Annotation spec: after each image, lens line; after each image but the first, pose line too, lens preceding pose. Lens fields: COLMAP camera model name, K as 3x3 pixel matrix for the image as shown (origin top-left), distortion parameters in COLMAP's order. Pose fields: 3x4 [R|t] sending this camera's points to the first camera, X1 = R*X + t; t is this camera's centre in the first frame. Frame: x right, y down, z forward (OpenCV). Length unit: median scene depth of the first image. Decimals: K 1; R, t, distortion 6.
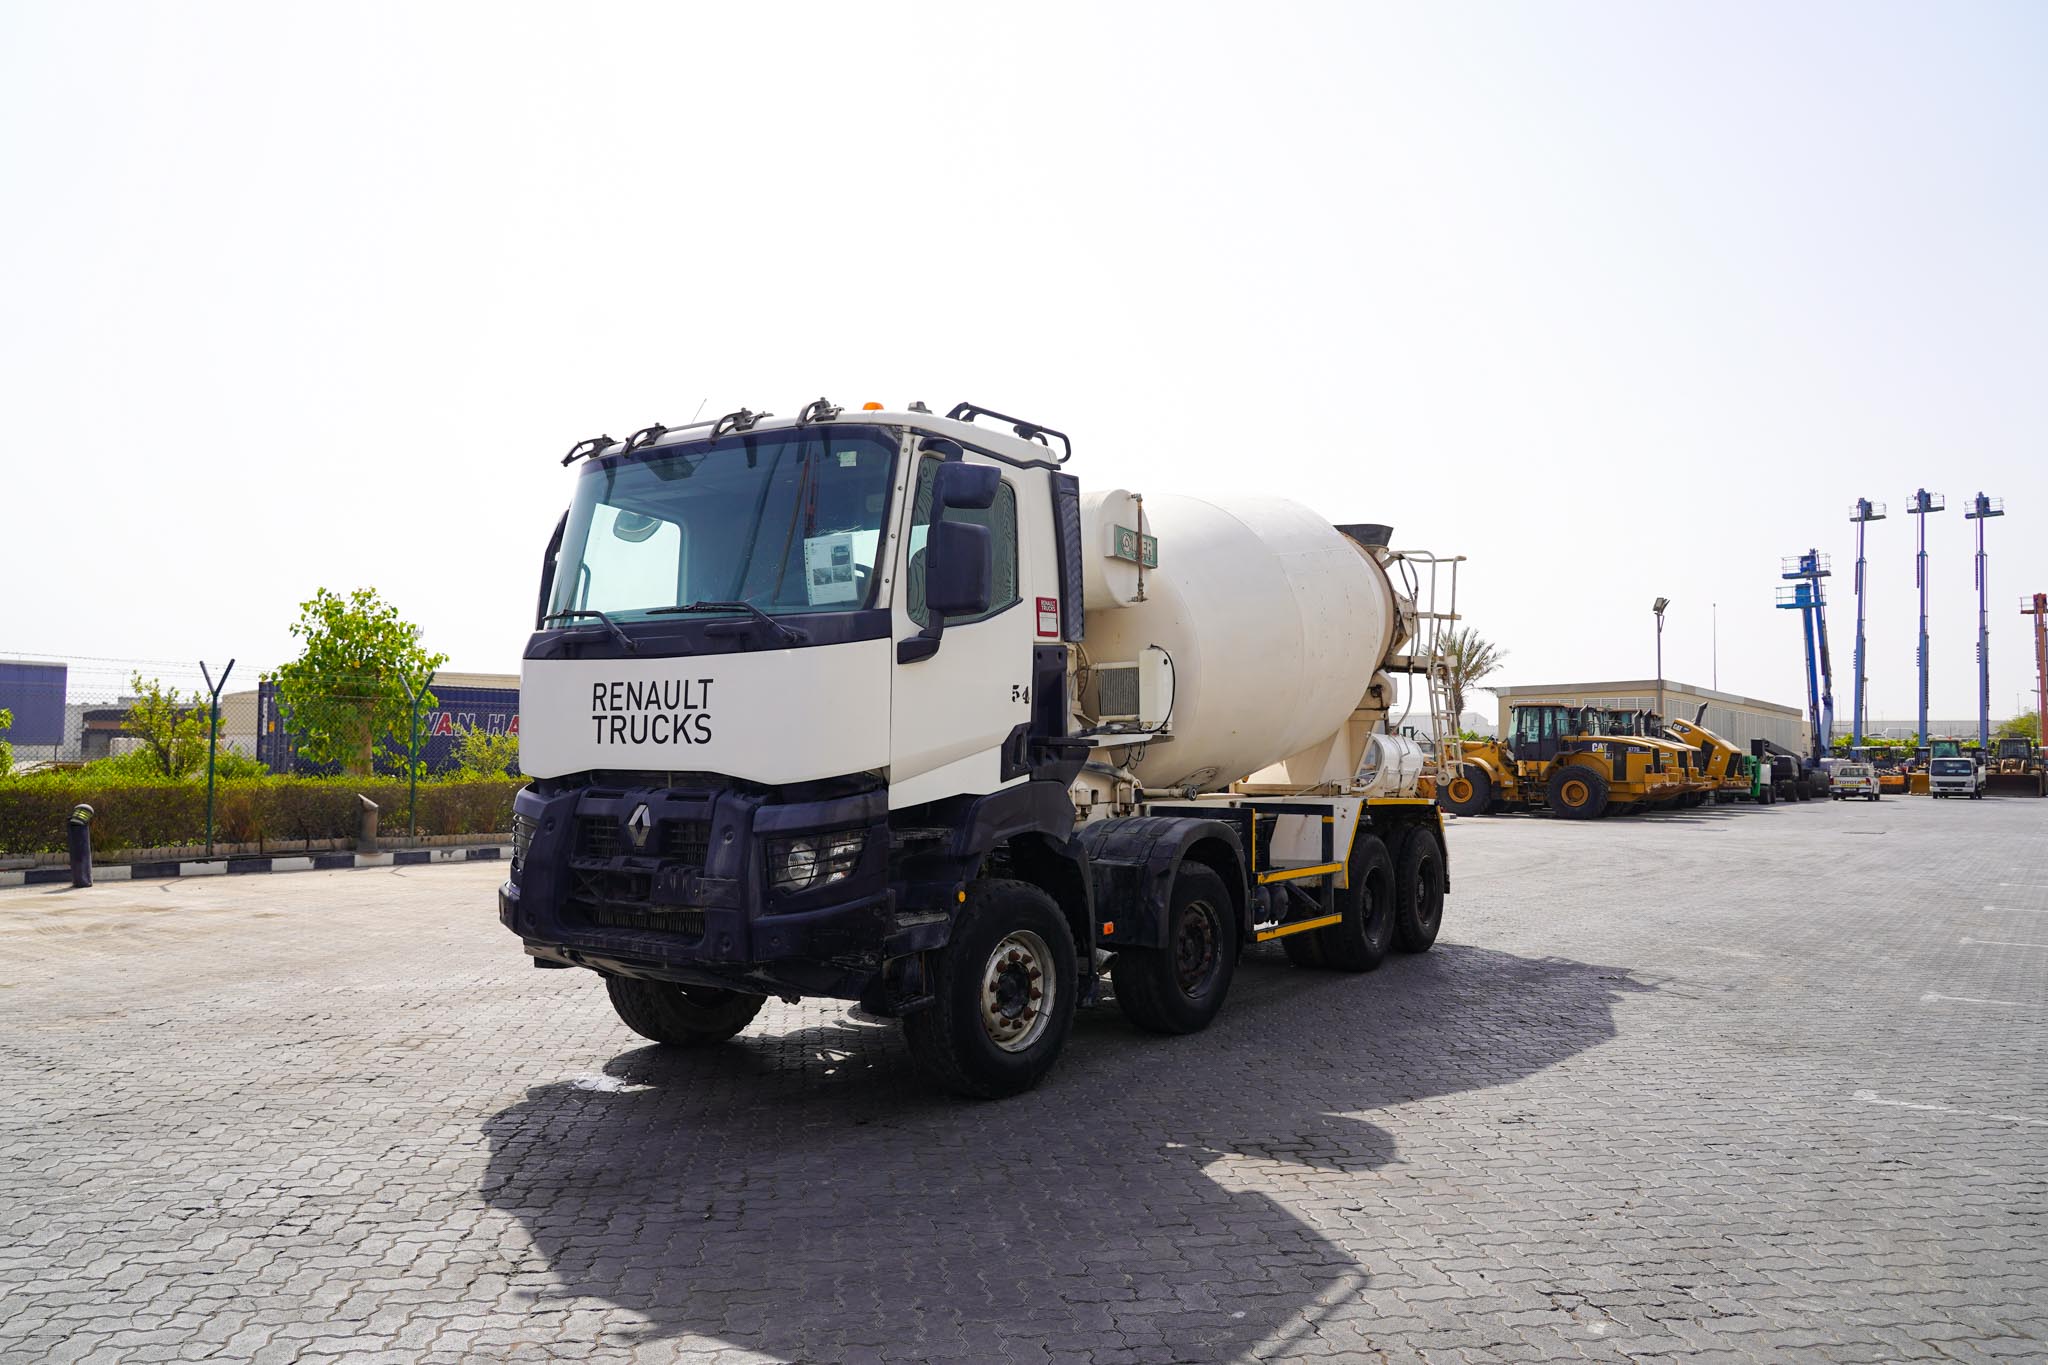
lens RADIAL K [[1402.6, 0, 1024.0], [0, 1402.6, 682.5], [0, 0, 1]] dist [-0.020515, 0.003241]
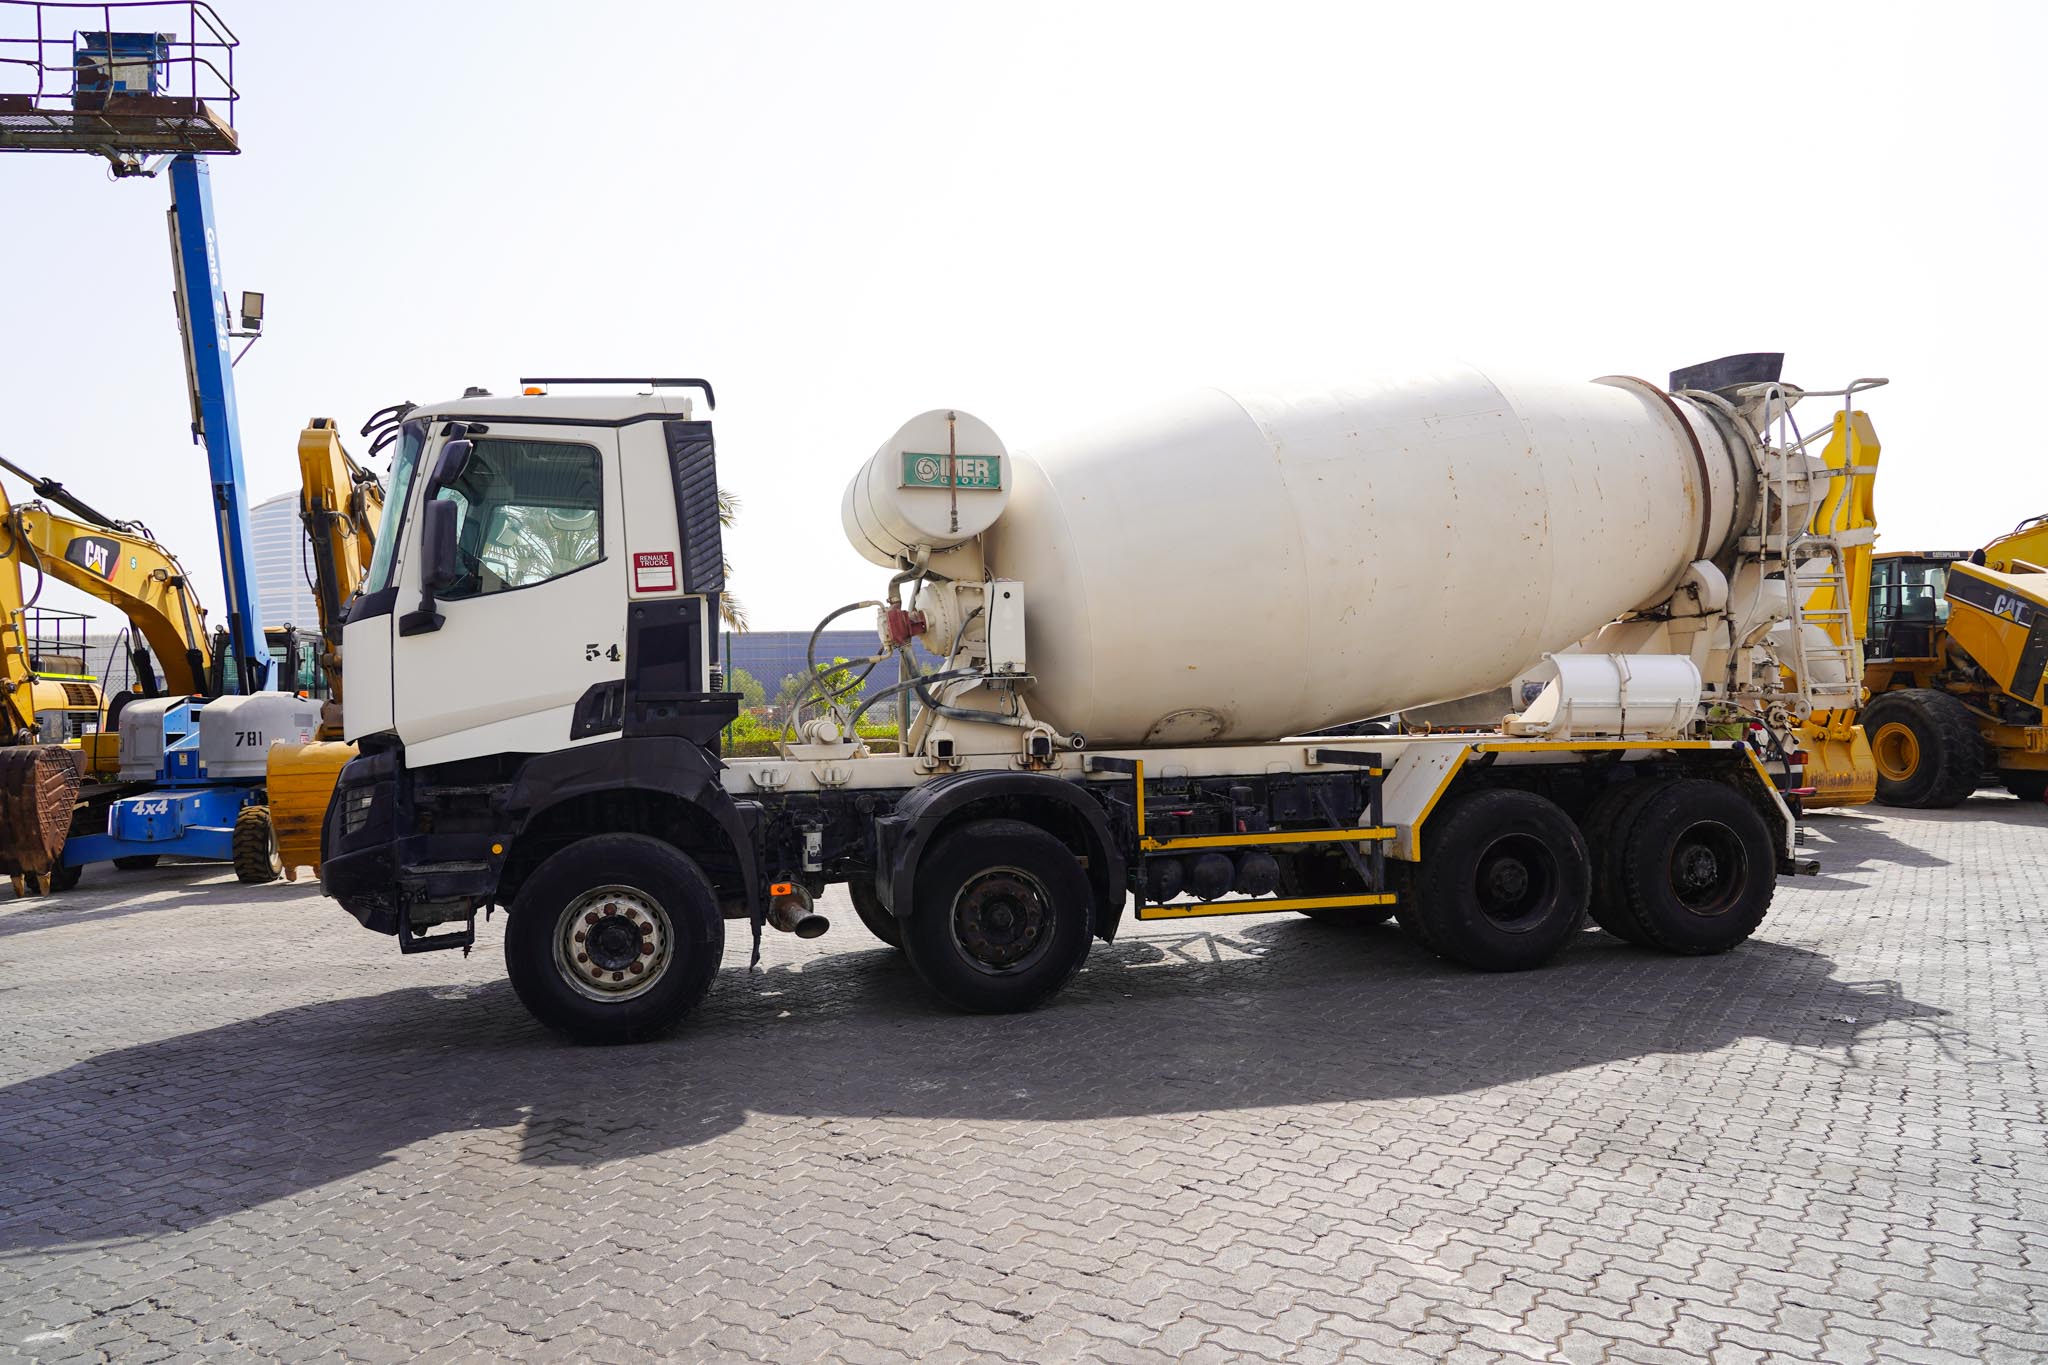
lens RADIAL K [[1402.6, 0, 1024.0], [0, 1402.6, 682.5], [0, 0, 1]] dist [-0.020515, 0.003241]
pose [[0.747463, -0.034625, -0.663401, 0.941109], [0.066389, 0.997535, 0.022736, 0.028446], [0.660978, -0.061037, 0.747919, 0.467584]]
